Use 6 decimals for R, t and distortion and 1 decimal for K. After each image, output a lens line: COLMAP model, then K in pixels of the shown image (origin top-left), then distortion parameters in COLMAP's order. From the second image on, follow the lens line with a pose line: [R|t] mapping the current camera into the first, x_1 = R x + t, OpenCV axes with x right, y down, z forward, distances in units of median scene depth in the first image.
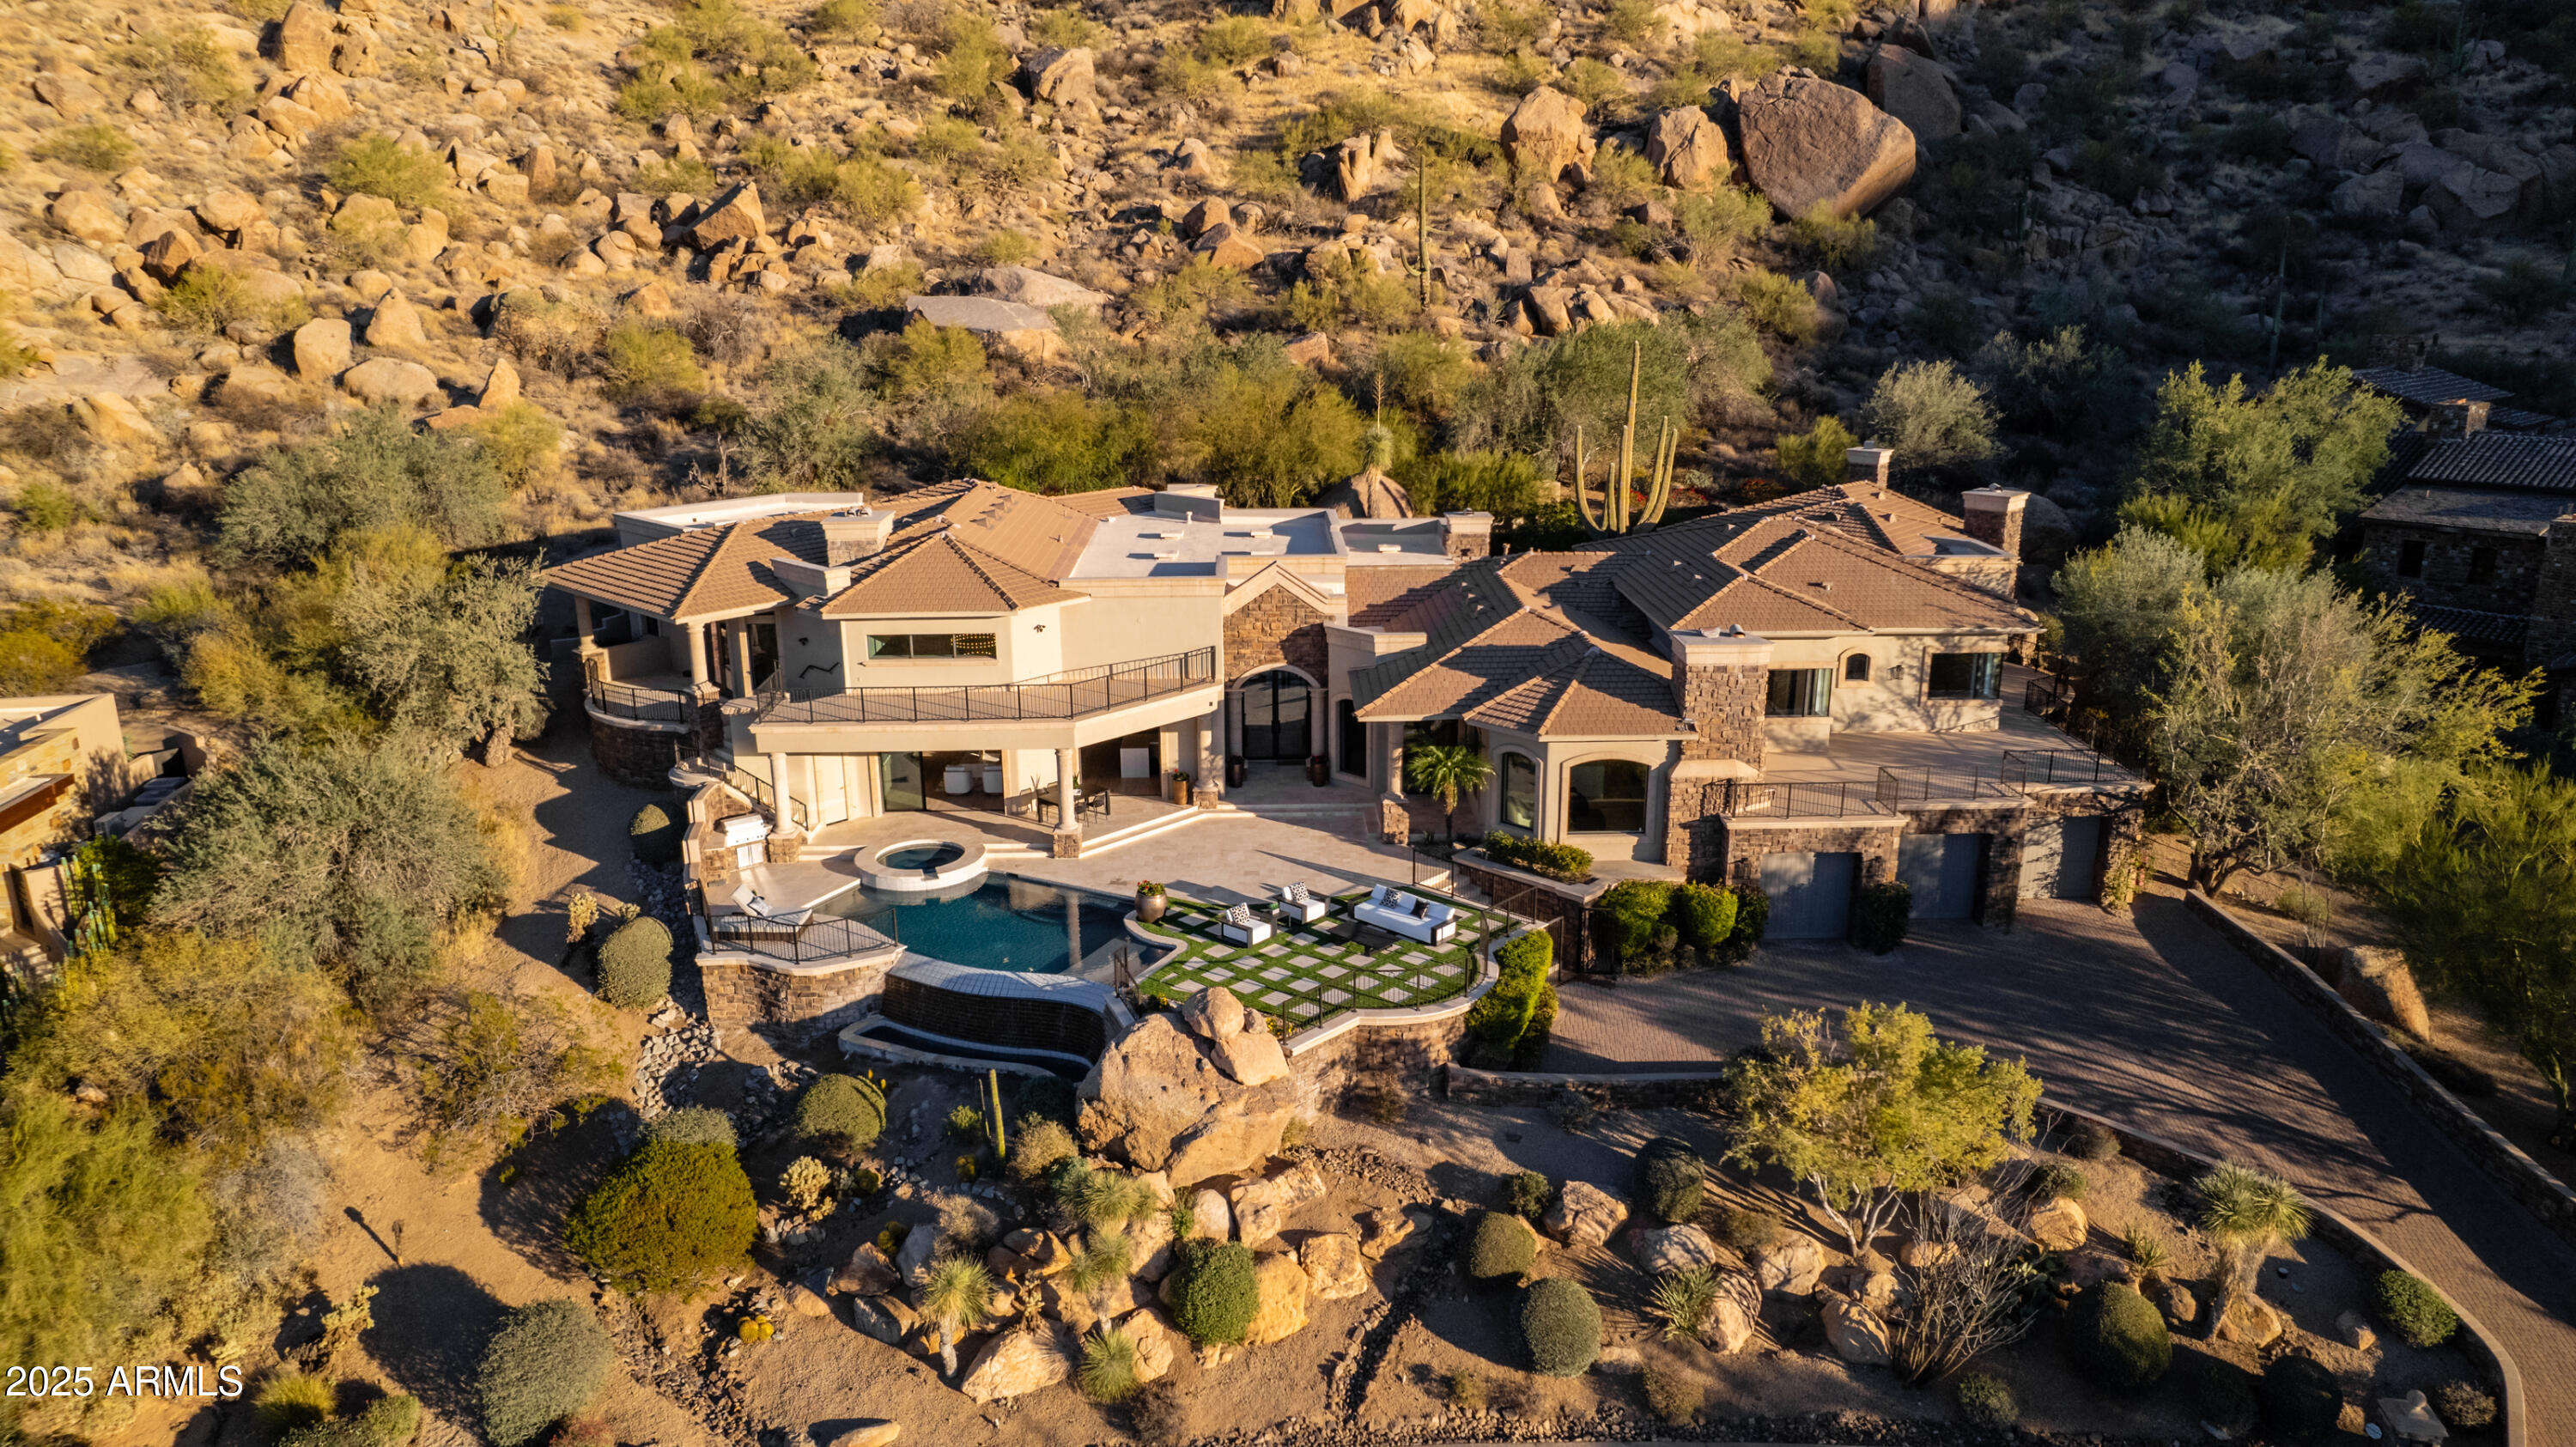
lens RADIAL K [[1659.3, 0, 1299.6], [0, 1659.3, 727.7], [0, 0, 1]] dist [-0.076061, 0.067490]
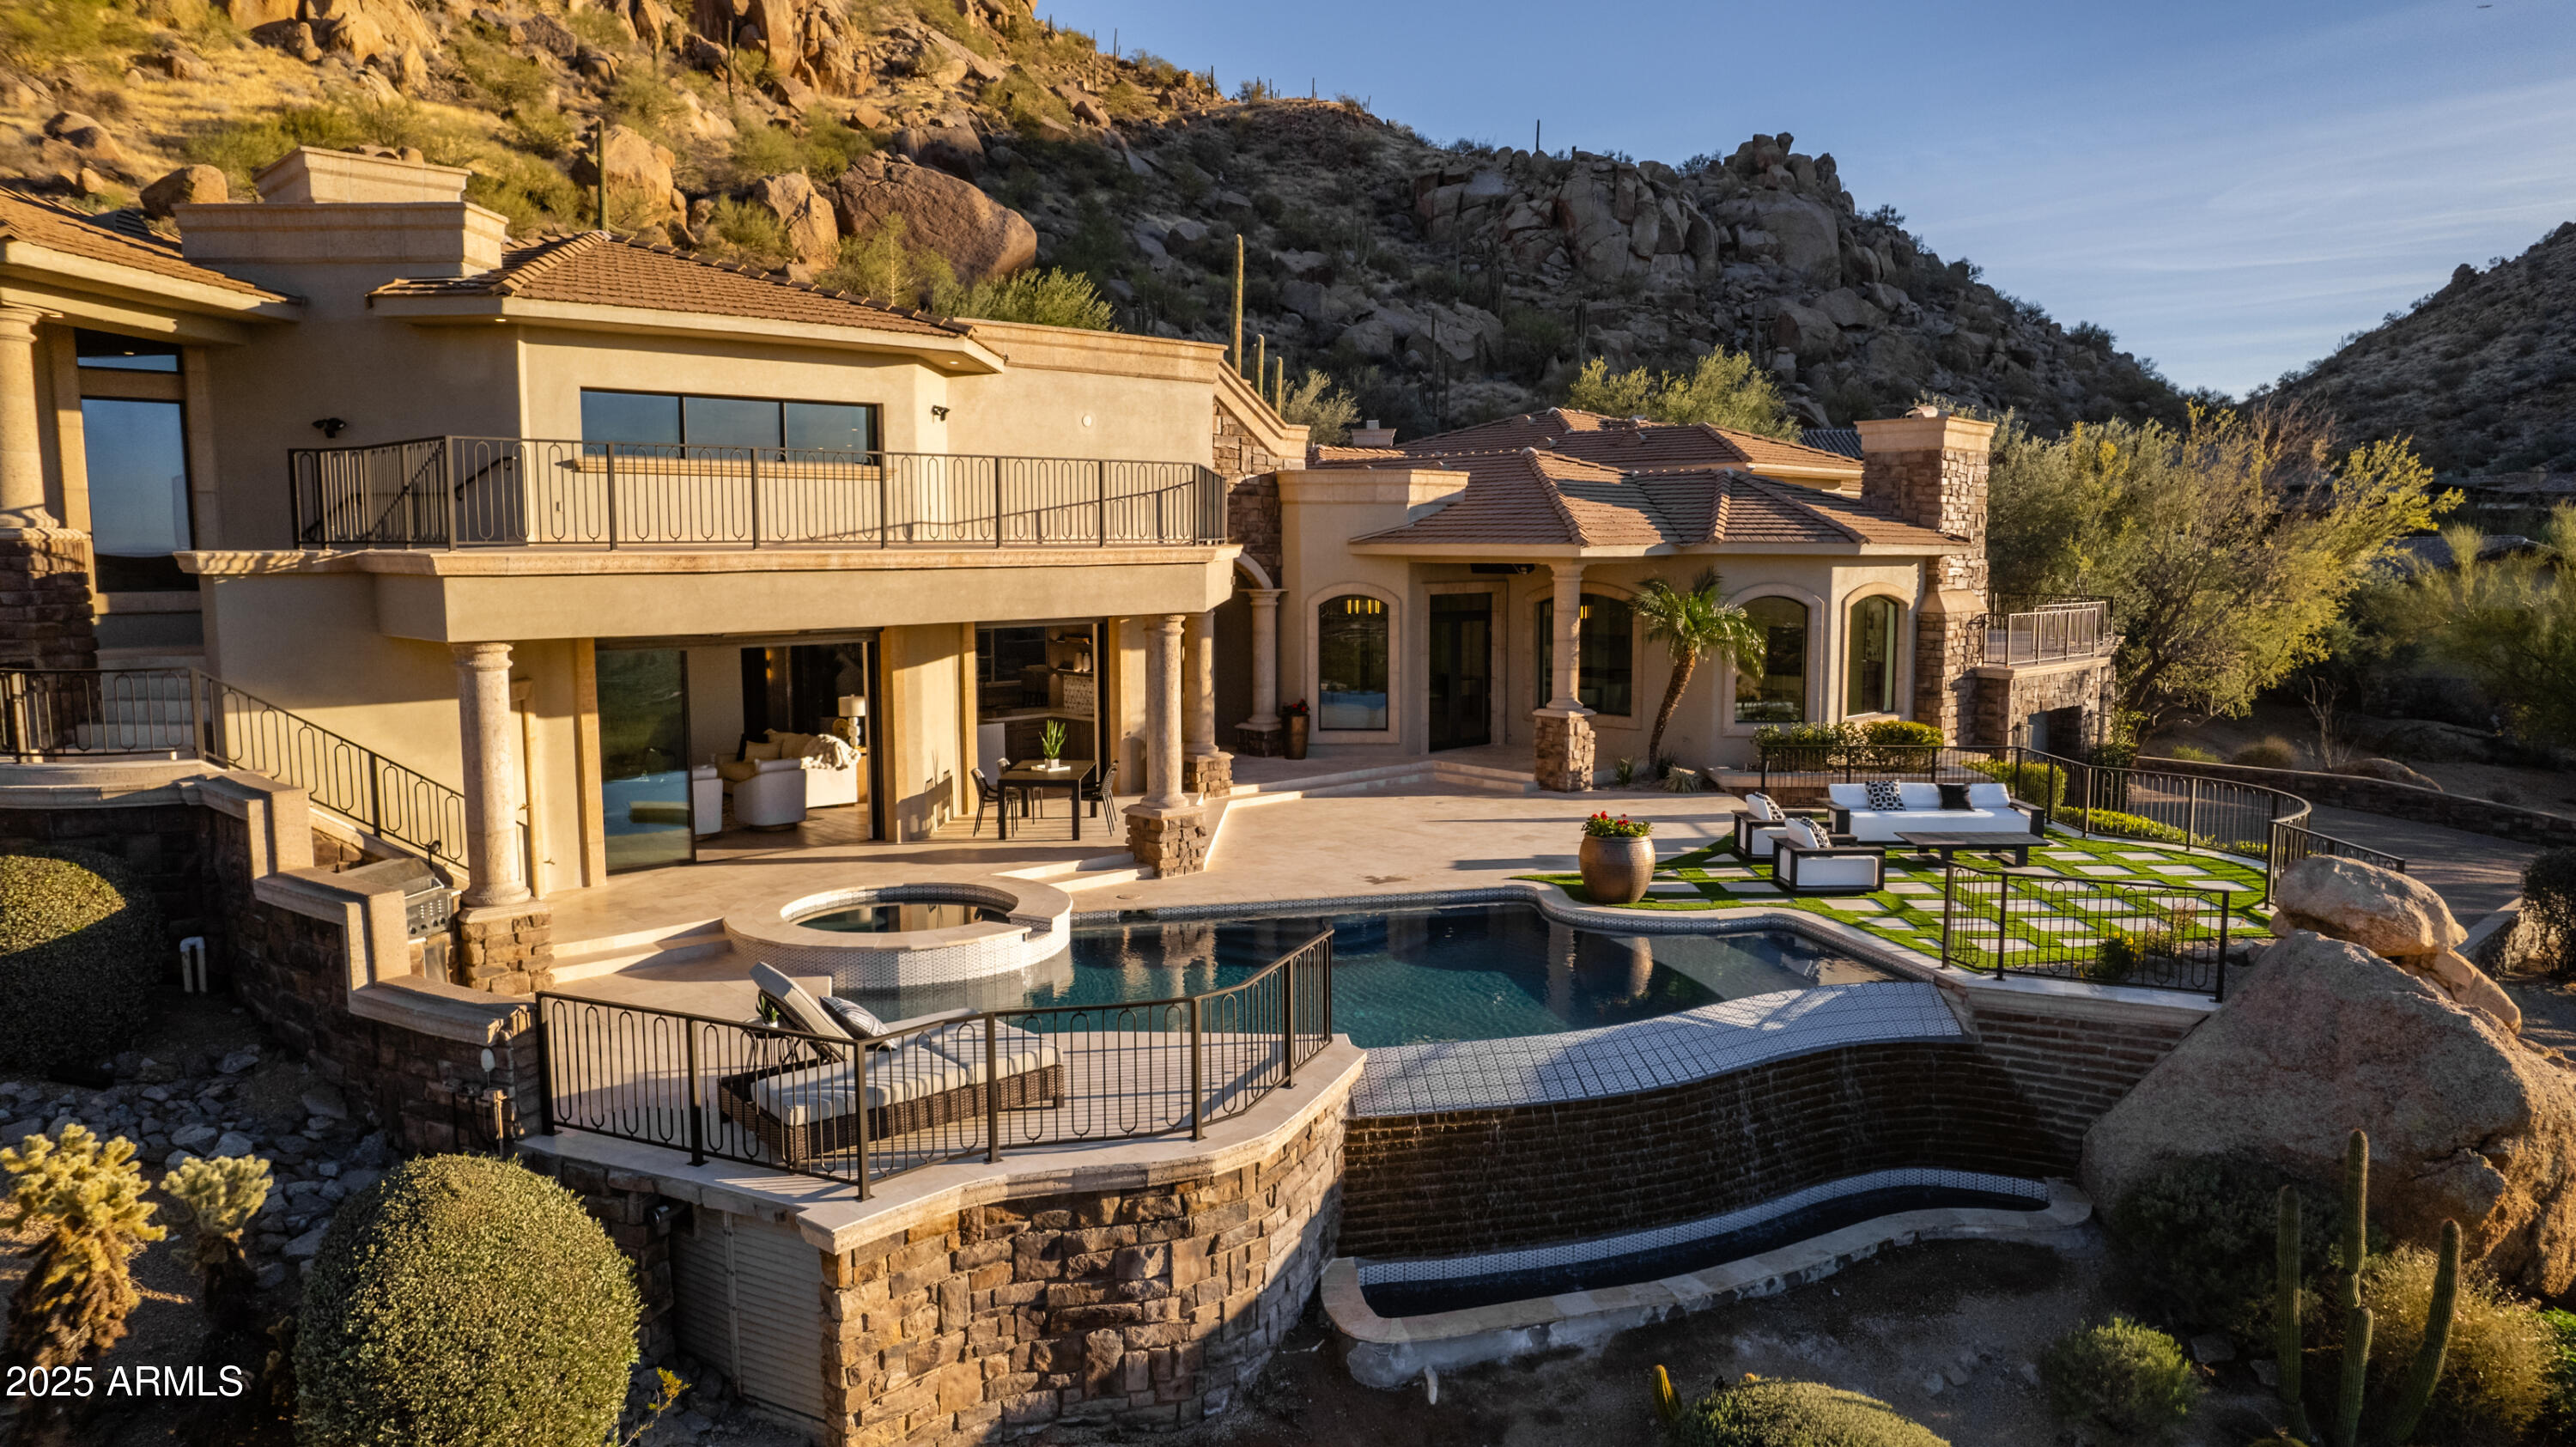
lens RADIAL K [[1659.3, 0, 1299.6], [0, 1659.3, 727.7], [0, 0, 1]] dist [-0.076061, 0.067490]
pose [[0.737968, -0.070240, 0.671170, -0.175292], [0.181691, 0.978523, -0.097369, 0.038189], [-0.649916, 0.193801, 0.734881, 0.278001]]
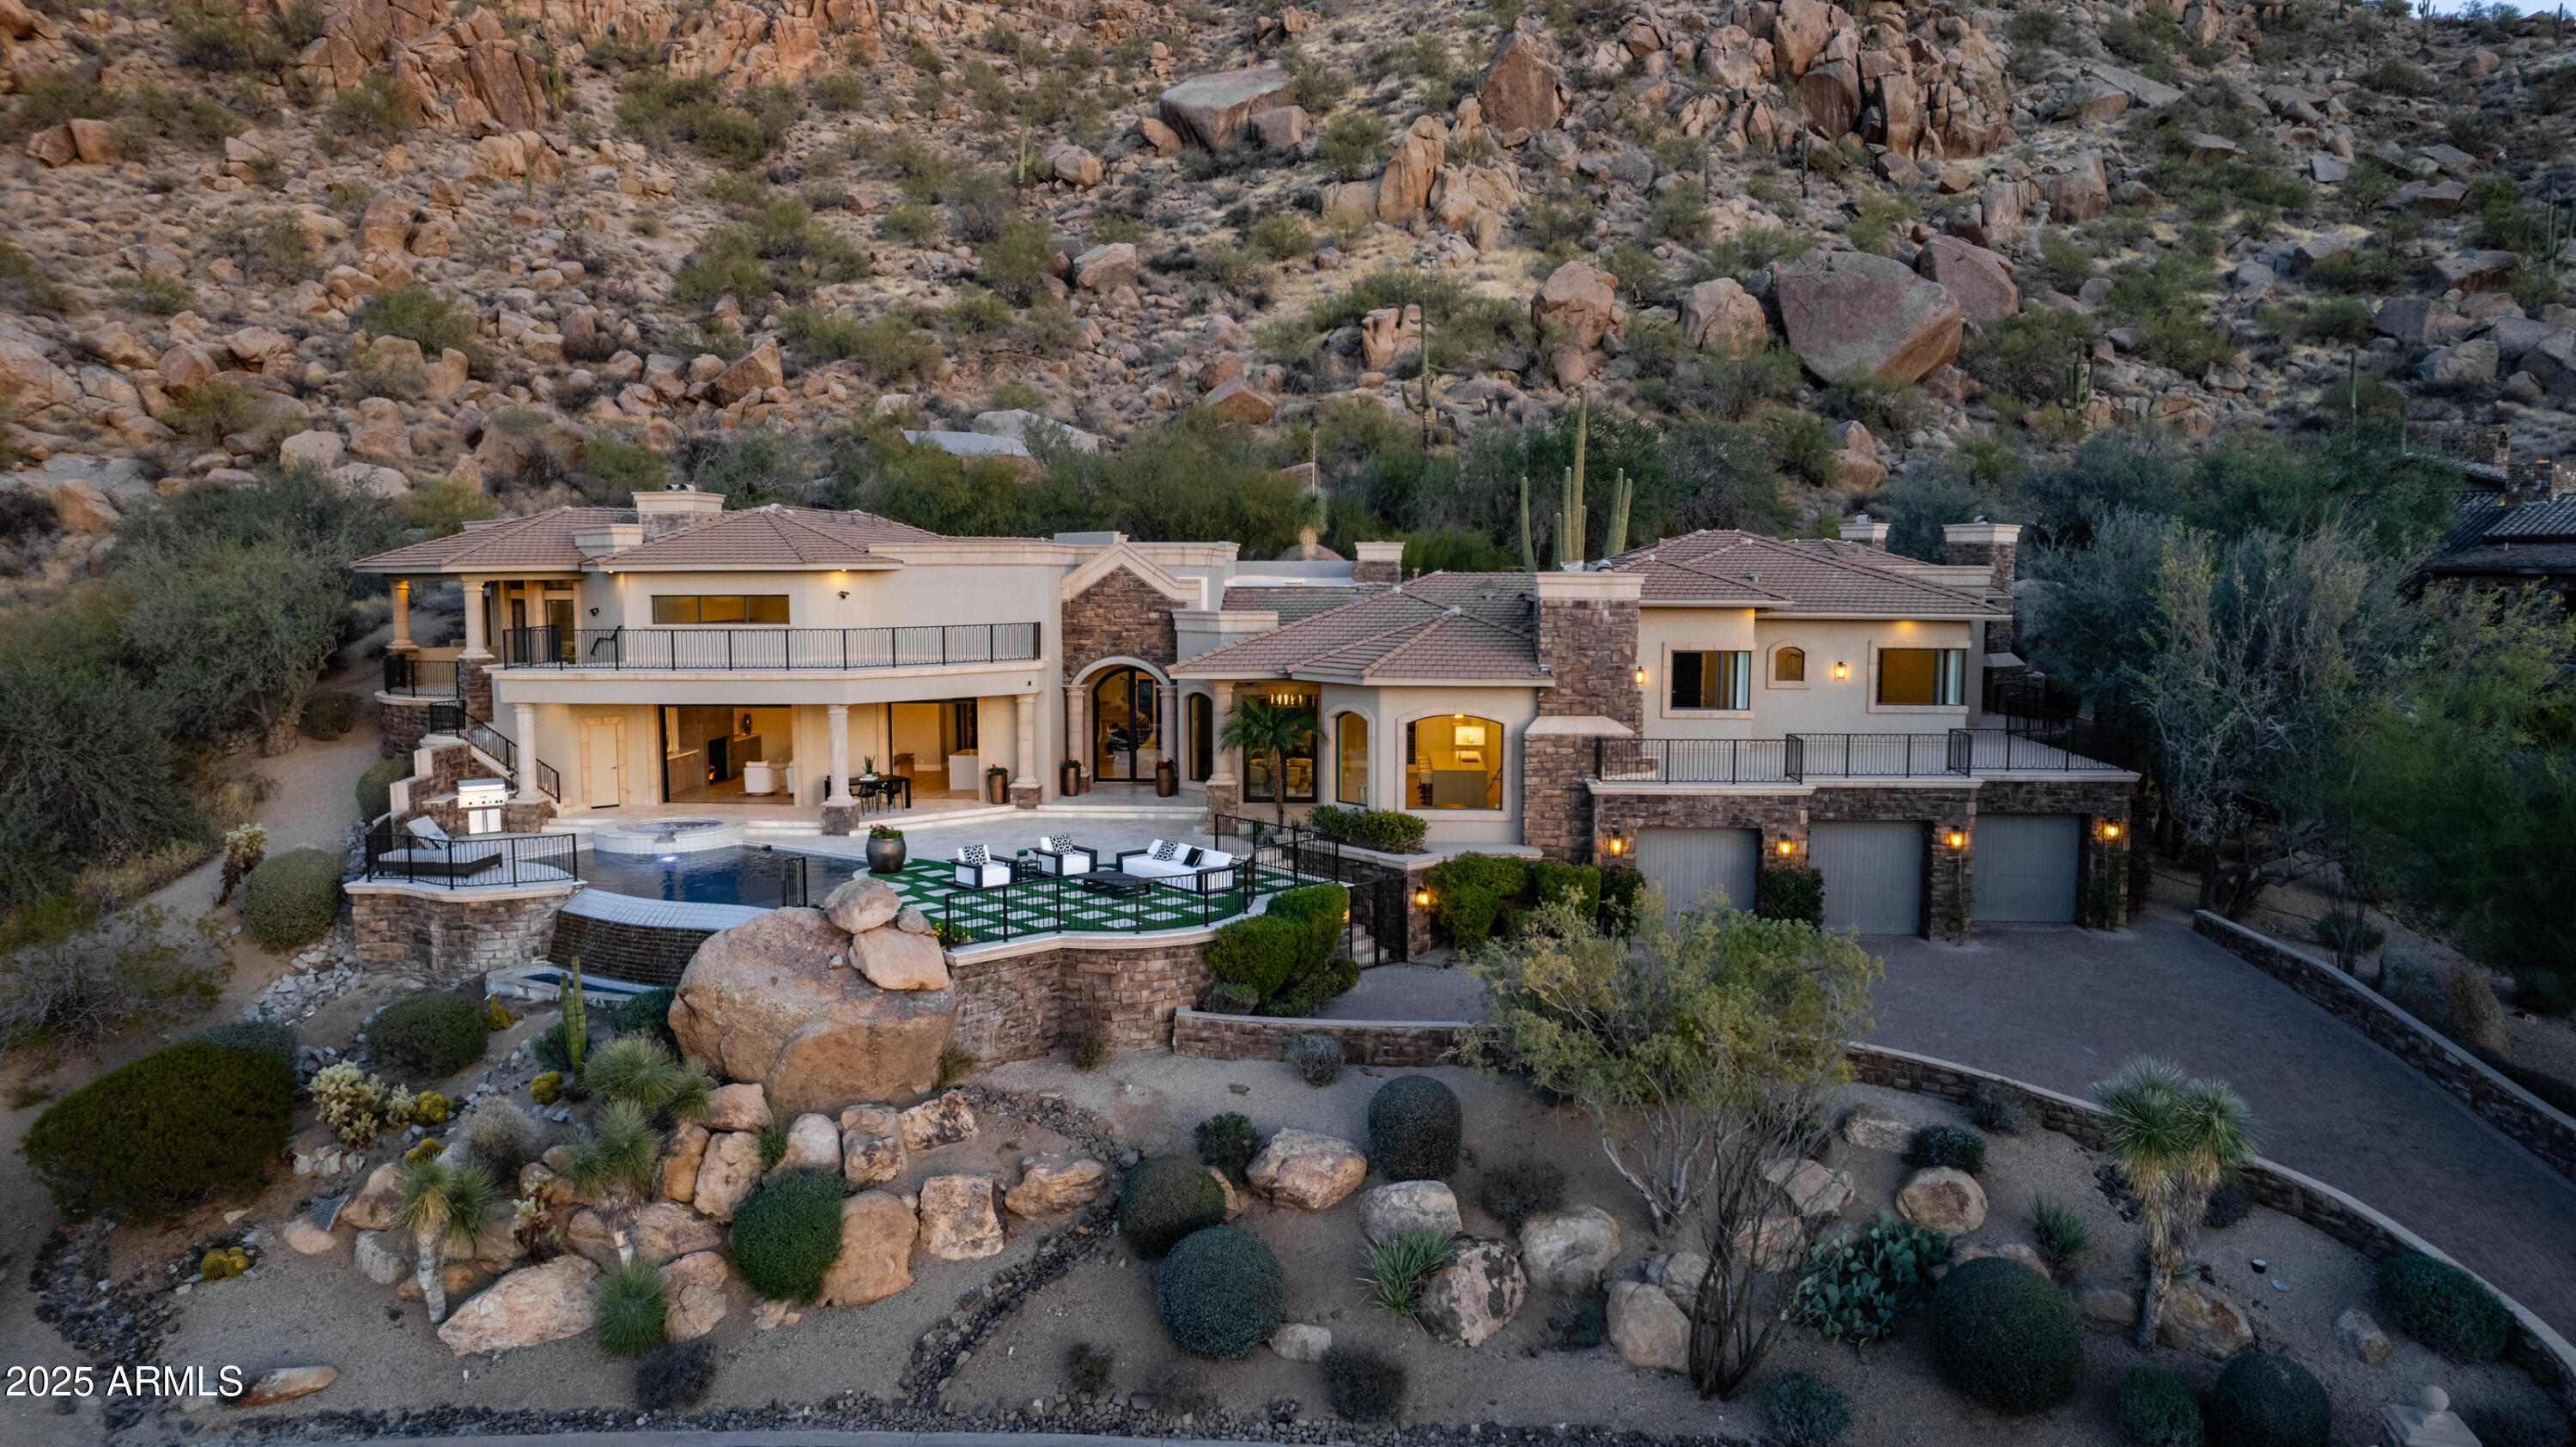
lens RADIAL K [[1659.3, 0, 1299.6], [0, 1659.3, 727.7], [0, 0, 1]] dist [-0.076061, 0.067490]
pose [[0.996716, 0.013790, -0.079790, 0.072354], [-0.027788, 0.983801, -0.177099, 0.072419], [0.076055, 0.178735, 0.980953, 0.069513]]
